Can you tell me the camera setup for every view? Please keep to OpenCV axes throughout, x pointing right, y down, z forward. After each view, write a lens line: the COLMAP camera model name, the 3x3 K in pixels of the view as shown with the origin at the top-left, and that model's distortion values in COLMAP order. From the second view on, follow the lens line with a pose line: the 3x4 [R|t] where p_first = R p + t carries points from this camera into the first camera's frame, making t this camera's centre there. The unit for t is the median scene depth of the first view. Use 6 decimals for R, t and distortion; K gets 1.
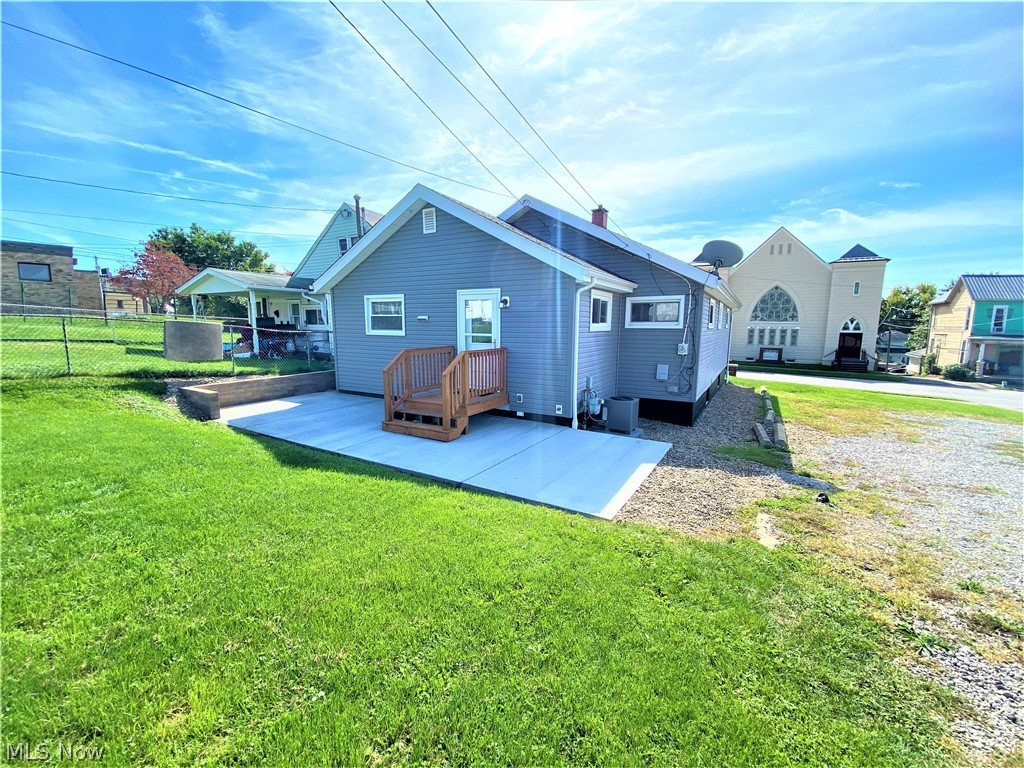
lens RADIAL K [[421.2, 0, 494.6], [0, 421.2, 384.6], [0, 0, 1]] dist [-0.017019, -0.007646]
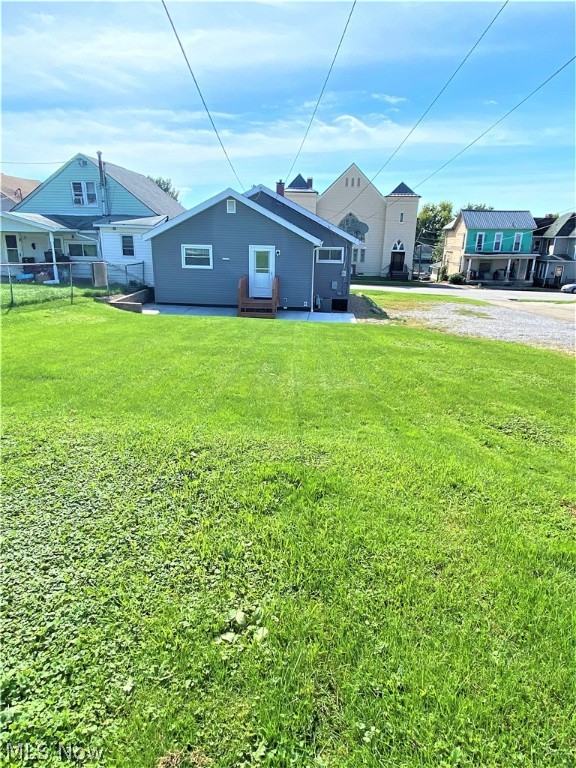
lens RADIAL K [[472.8, 0, 288.7], [0, 472.8, 384.3], [0, 0, 1]] dist [0.000365, -0.001761]
pose [[0.877921, -0.130916, 0.460560, -0.262957], [0.051866, 0.982236, 0.180338, 0.005294], [-0.475988, -0.134435, 0.869116, -0.275182]]
